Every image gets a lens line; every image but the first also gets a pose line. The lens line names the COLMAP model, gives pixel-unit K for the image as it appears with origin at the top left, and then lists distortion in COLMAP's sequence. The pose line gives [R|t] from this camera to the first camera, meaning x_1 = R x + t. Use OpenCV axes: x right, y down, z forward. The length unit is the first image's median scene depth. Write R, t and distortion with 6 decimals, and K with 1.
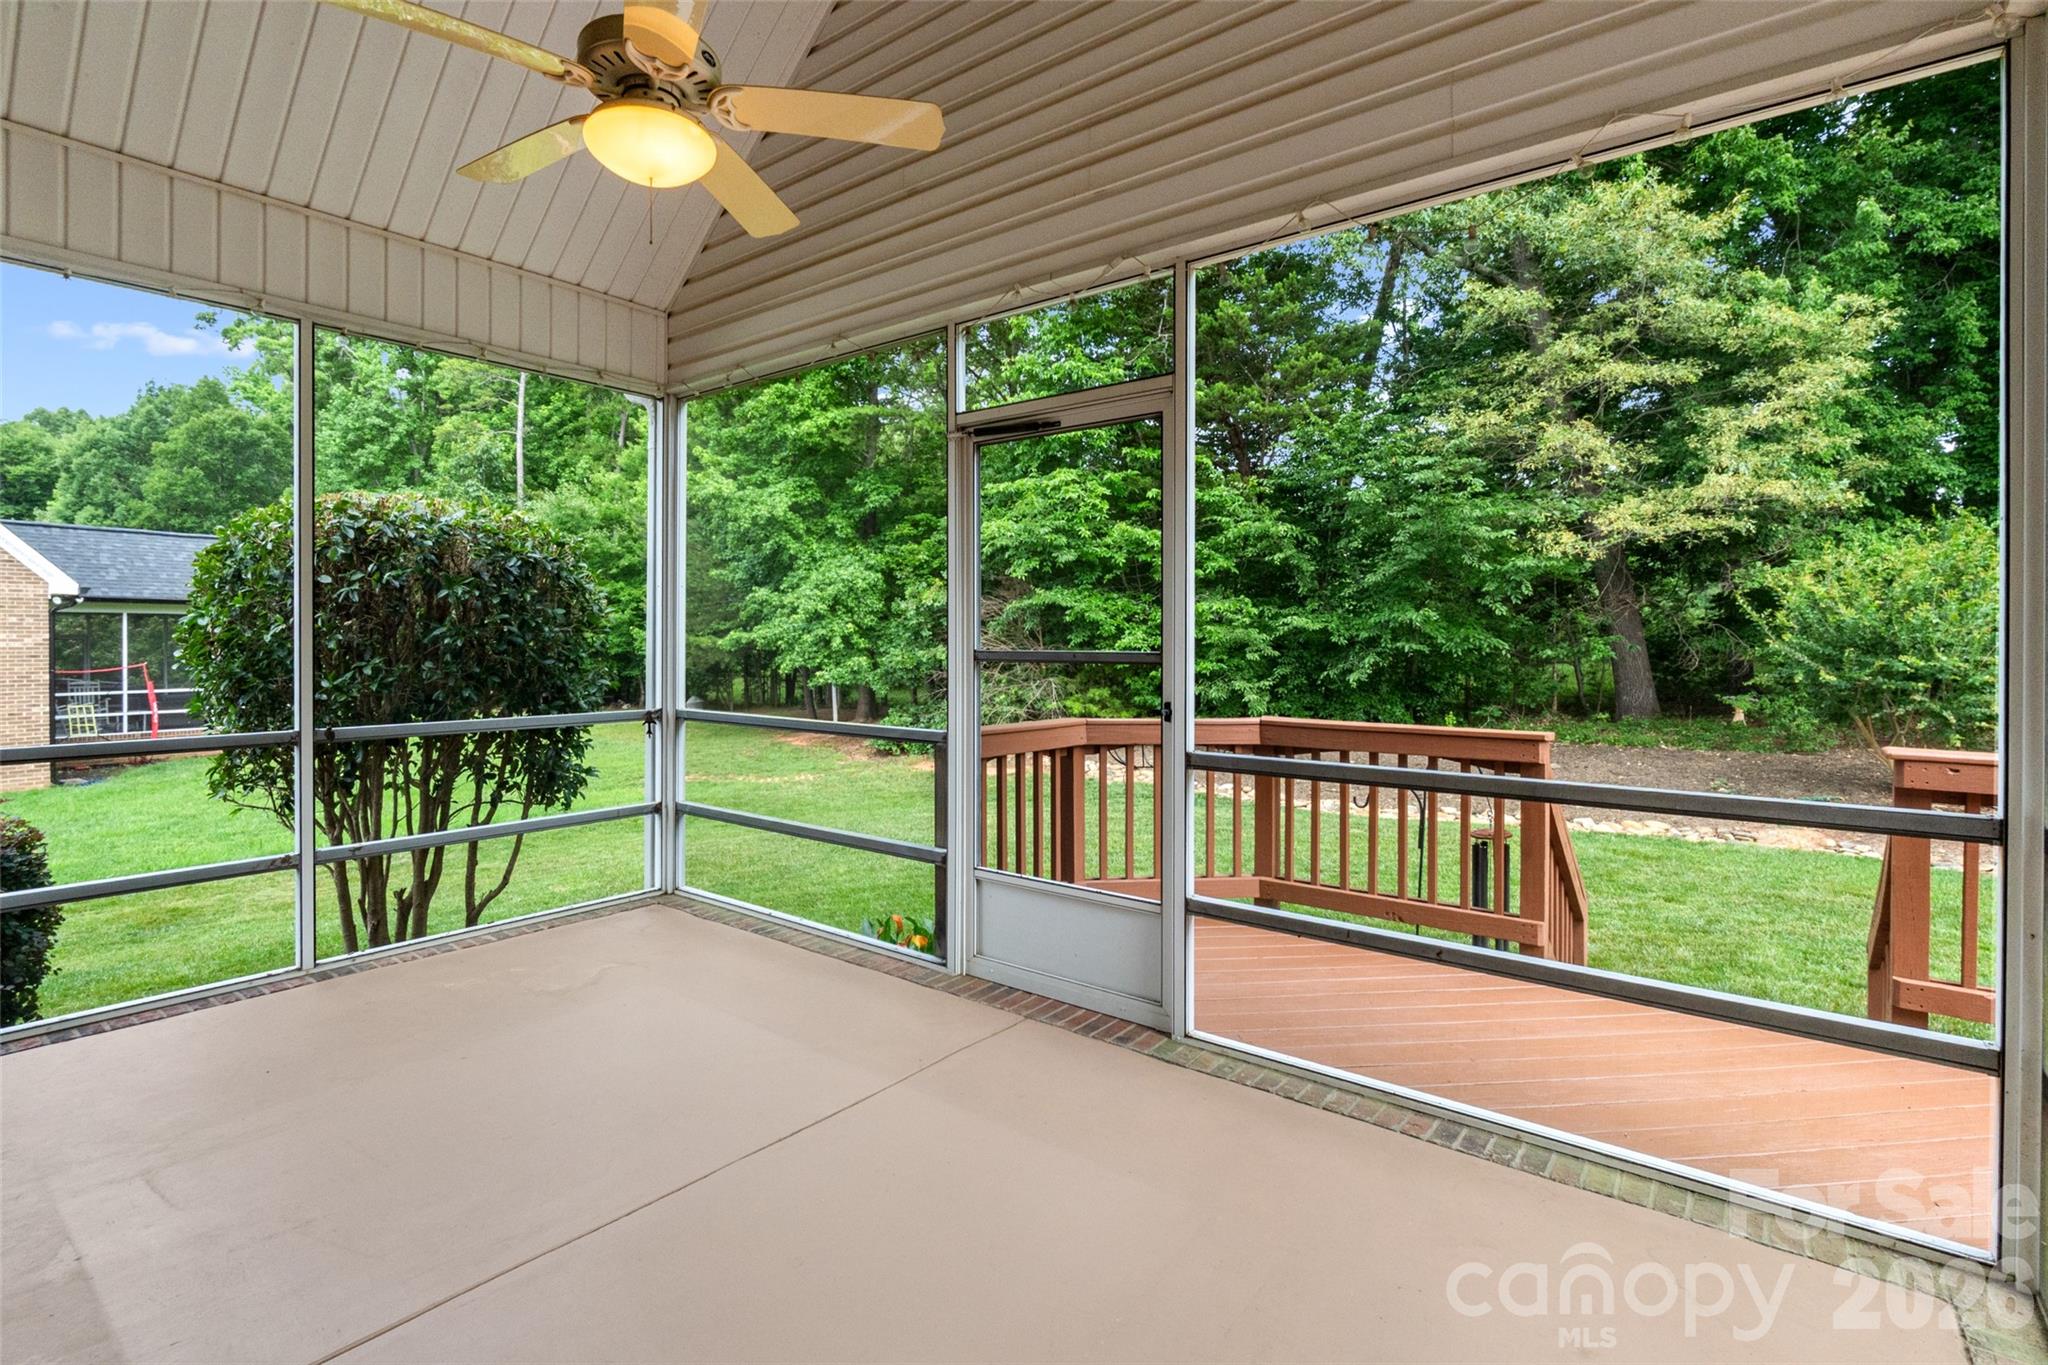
lens RADIAL K [[966.7, 0, 1031.5], [0, 966.7, 639.6], [0, 0, 1]] dist [-0.003083, -0.000056]
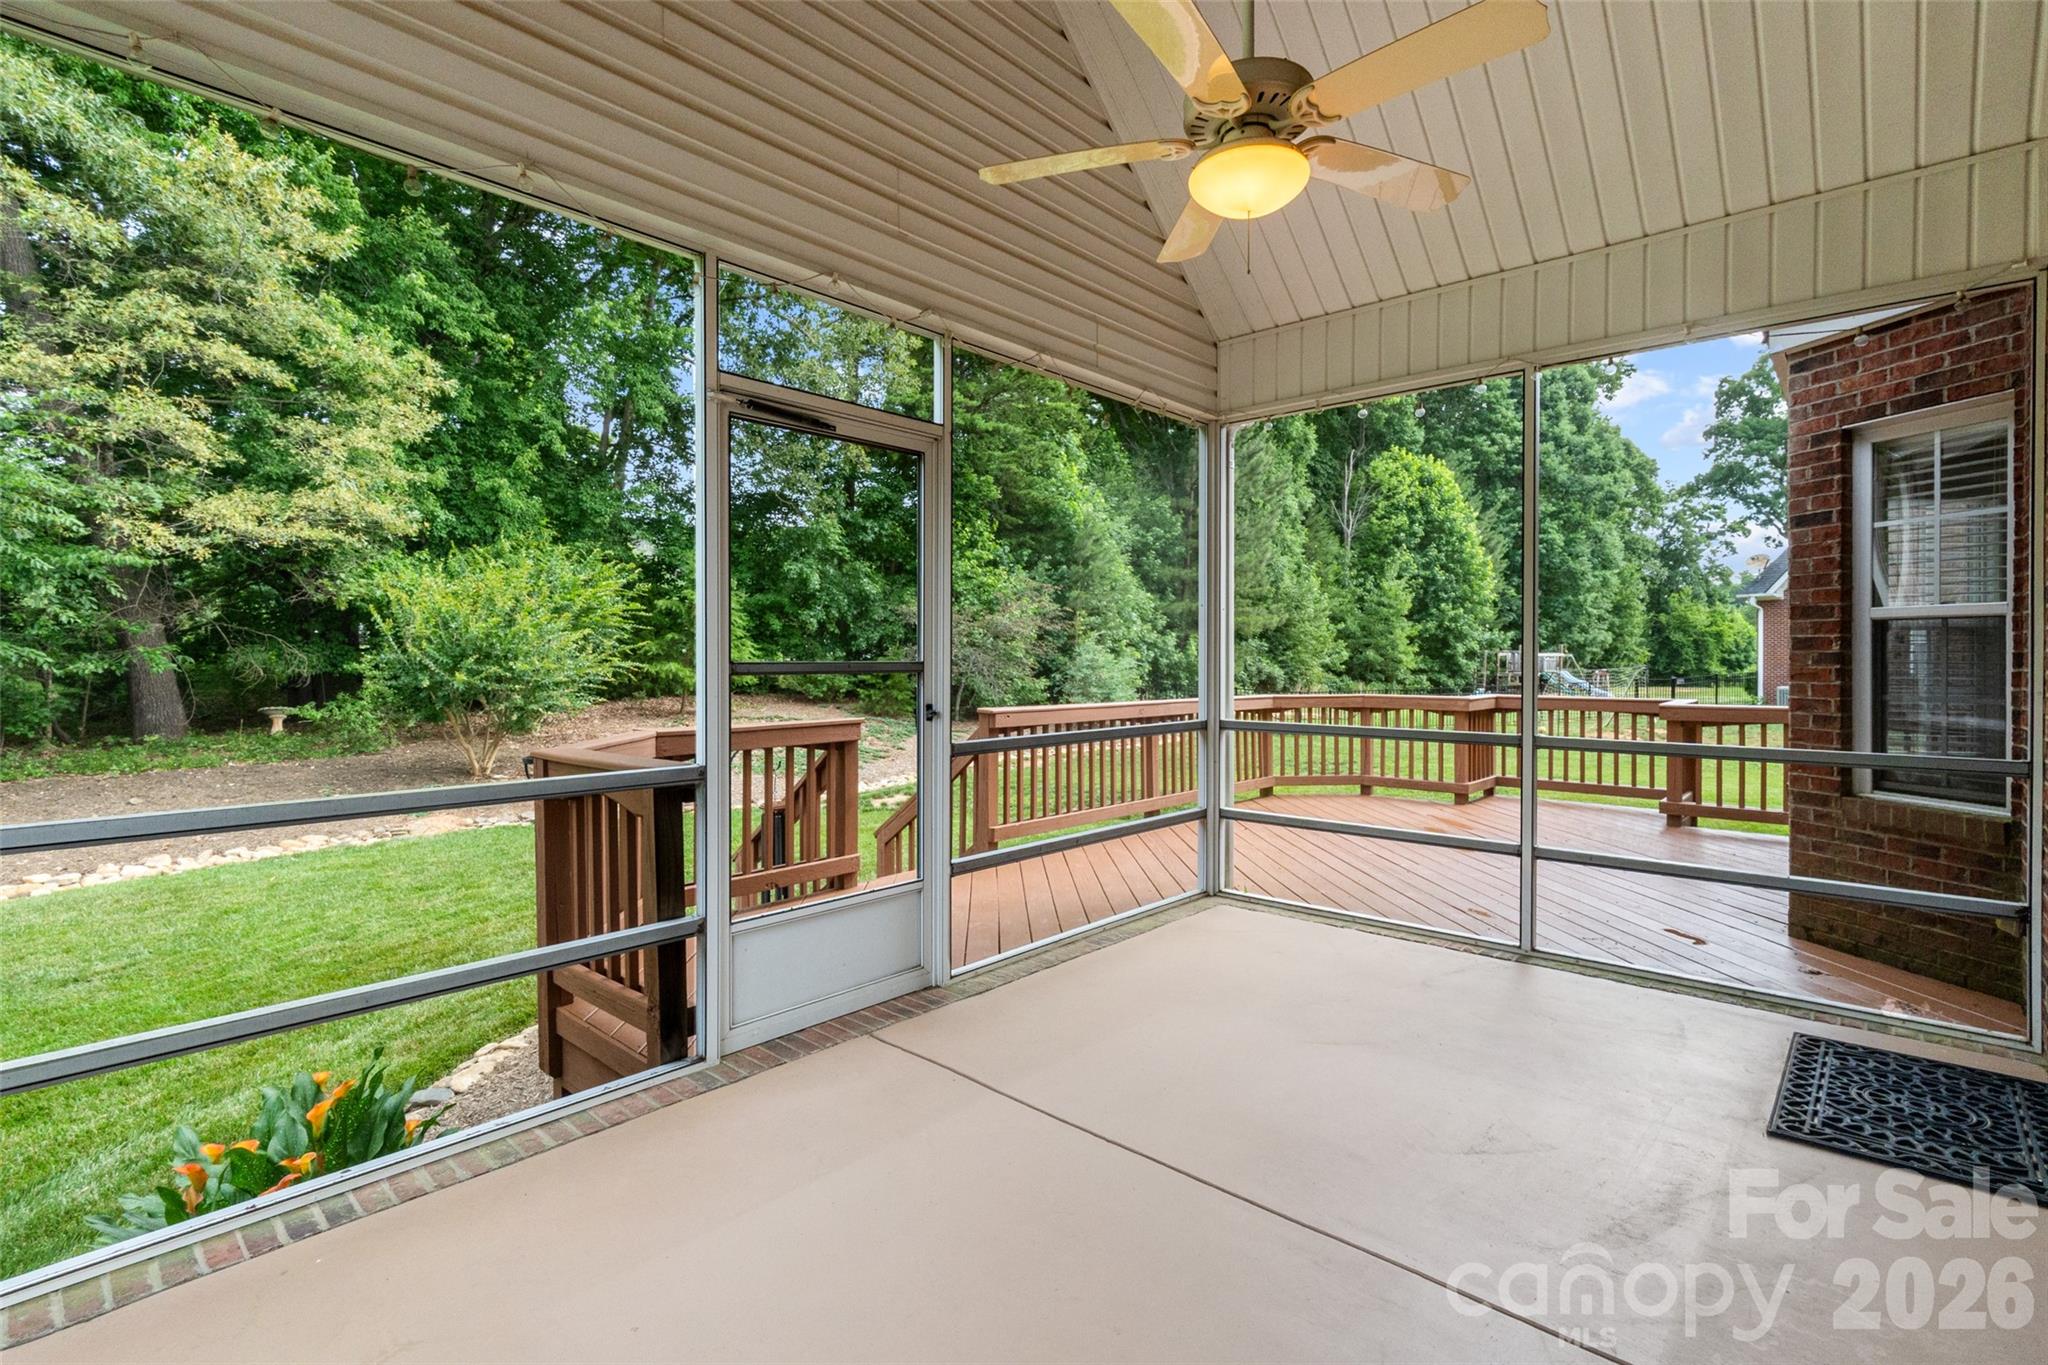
lens RADIAL K [[956.8, 0, 1025.3], [0, 956.8, 625.7], [0, 0, 1]] dist [-0.005852, -0.000608]
pose [[0.073943, 0.025540, 0.996935, -0.239985], [-0.002235, 0.999674, -0.025444, -0.000599], [-0.997260, -0.000347, 0.073976, 0.187471]]
